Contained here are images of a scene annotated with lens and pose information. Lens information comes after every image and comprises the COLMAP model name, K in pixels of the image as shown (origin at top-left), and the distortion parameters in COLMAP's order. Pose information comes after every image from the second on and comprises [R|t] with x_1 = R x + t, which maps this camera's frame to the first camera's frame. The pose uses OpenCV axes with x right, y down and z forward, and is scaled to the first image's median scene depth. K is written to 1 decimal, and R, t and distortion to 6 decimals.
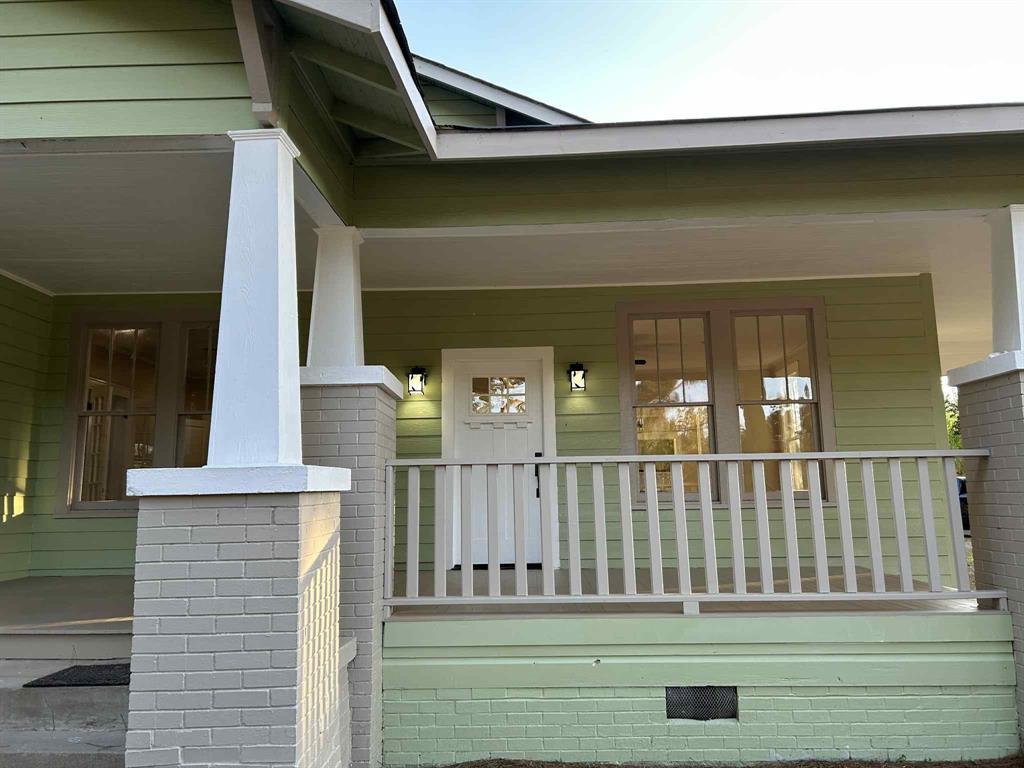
lens RADIAL K [[760.1, 0, 513.1], [0, 760.1, 369.8], [0, 0, 1]] dist [0.008738, -0.001313]
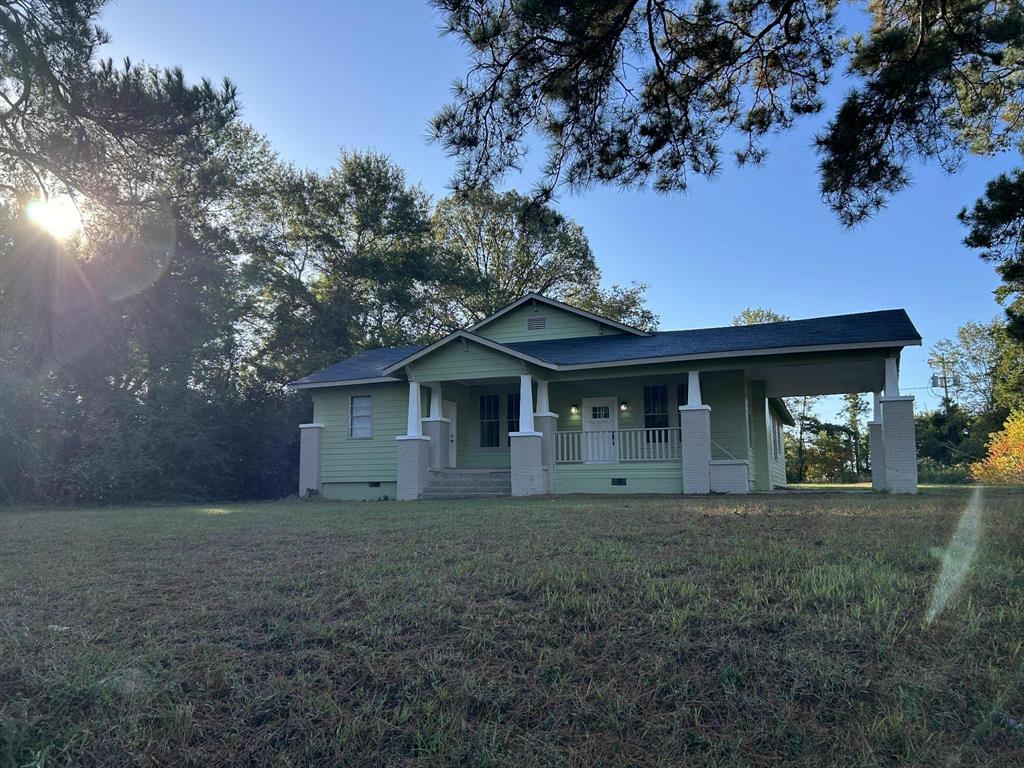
lens RADIAL K [[760.1, 0, 513.1], [0, 760.1, 369.8], [0, 0, 1]] dist [0.008738, -0.001313]
pose [[0.934586, -0.045814, -0.352775, 1.324991], [0.051640, 0.998640, 0.007117, -0.321780], [0.351969, -0.024869, 0.935681, -3.606482]]
